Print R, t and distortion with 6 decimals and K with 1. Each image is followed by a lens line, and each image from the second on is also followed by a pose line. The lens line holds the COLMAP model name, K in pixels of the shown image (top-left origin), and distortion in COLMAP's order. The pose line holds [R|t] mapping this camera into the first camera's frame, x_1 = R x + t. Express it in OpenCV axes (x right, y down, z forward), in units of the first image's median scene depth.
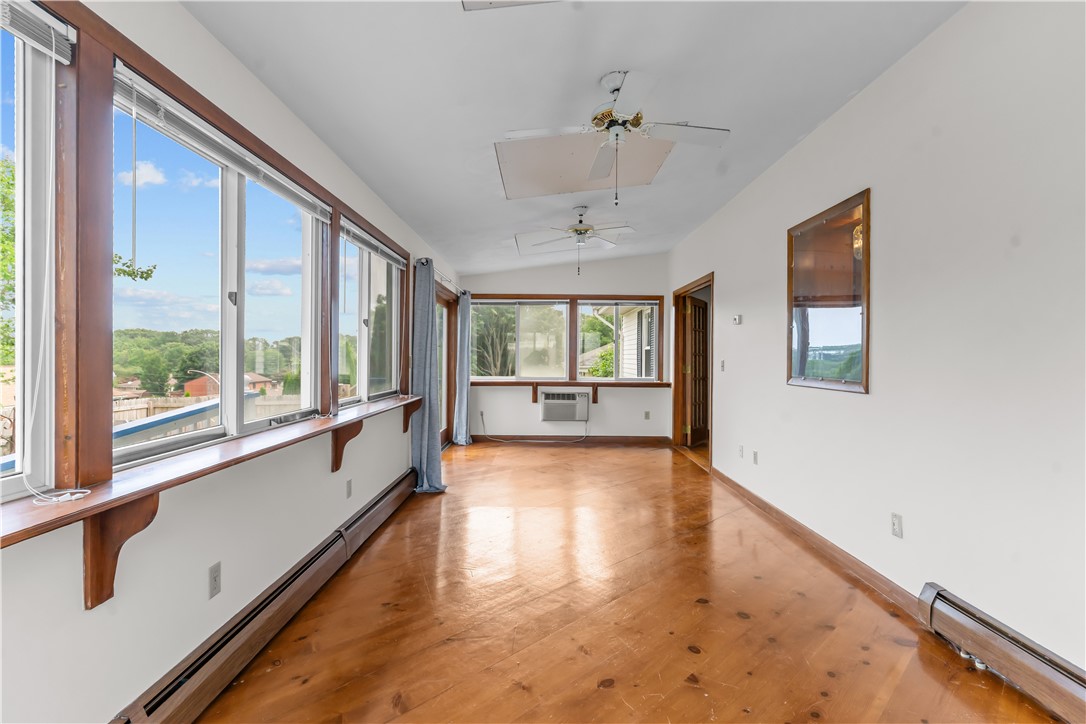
lens RADIAL K [[527.8, 0, 544.4], [0, 527.8, 348.5], [0, 0, 1]] dist [0.000105, -0.000262]
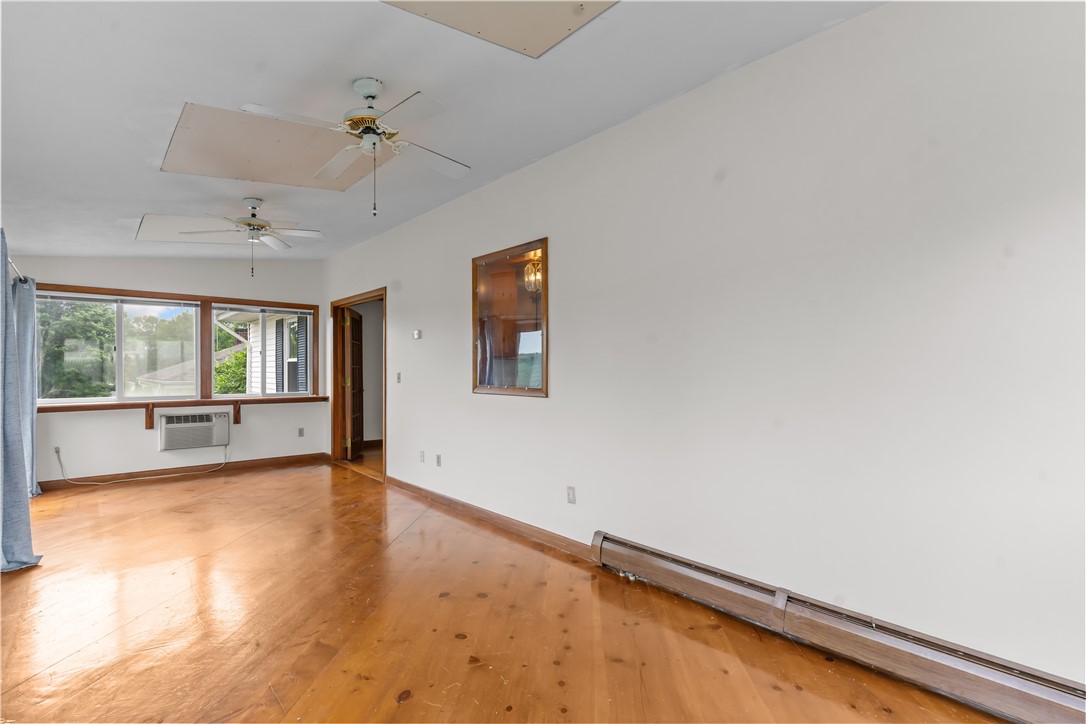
lens RADIAL K [[523.4, 0, 543.0], [0, 523.4, 362.0], [0, 0, 1]] dist [-0.000259, -0.000207]
pose [[0.744452, 0.001478, 0.667674, -0.140964], [-0.003667, 0.999992, 0.001875, -0.001527], [-0.667665, -0.003844, 0.744452, 0.034224]]
